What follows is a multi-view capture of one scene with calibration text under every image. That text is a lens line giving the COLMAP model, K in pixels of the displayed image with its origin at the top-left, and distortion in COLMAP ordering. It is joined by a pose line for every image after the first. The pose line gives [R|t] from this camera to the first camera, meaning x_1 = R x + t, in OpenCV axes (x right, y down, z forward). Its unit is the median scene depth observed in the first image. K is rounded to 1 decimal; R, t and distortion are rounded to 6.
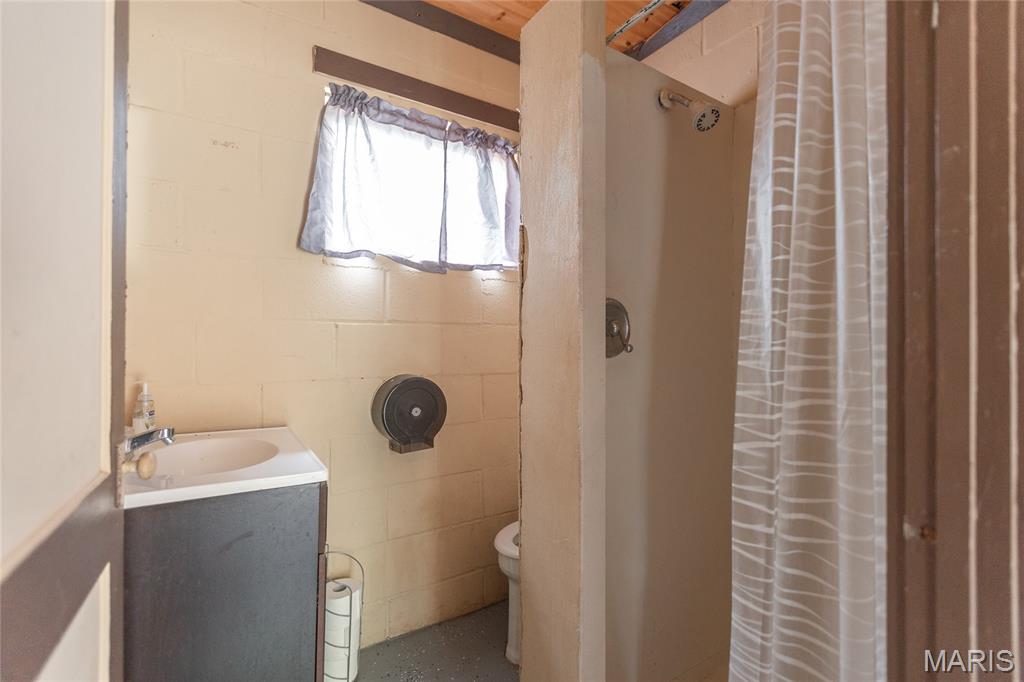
lens RADIAL K [[462.8, 0, 514.8], [0, 462.8, 333.3], [0, 0, 1]] dist [-0.002745, -0.000654]
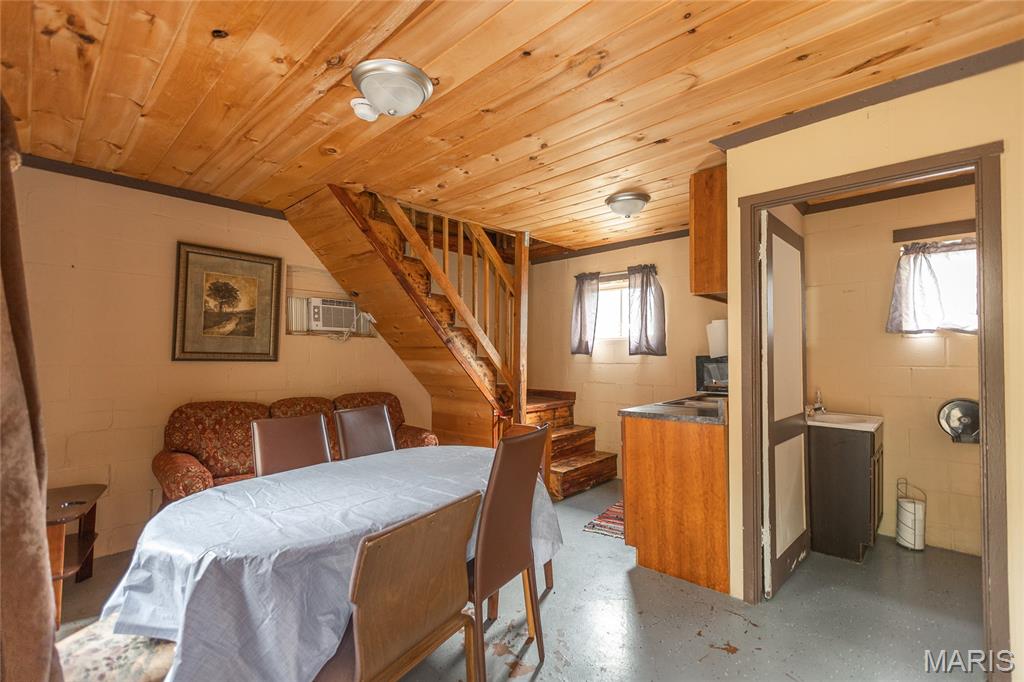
lens RADIAL K [[462.8, 0, 514.2], [0, 462.8, 342.2], [0, 0, 1]] dist [-0.002745, -0.000654]
pose [[0.231834, -0.041350, -0.971876, 1.104730], [0.002963, 0.999122, -0.041802, -0.052190], [0.972751, 0.006812, 0.231753, -1.054993]]
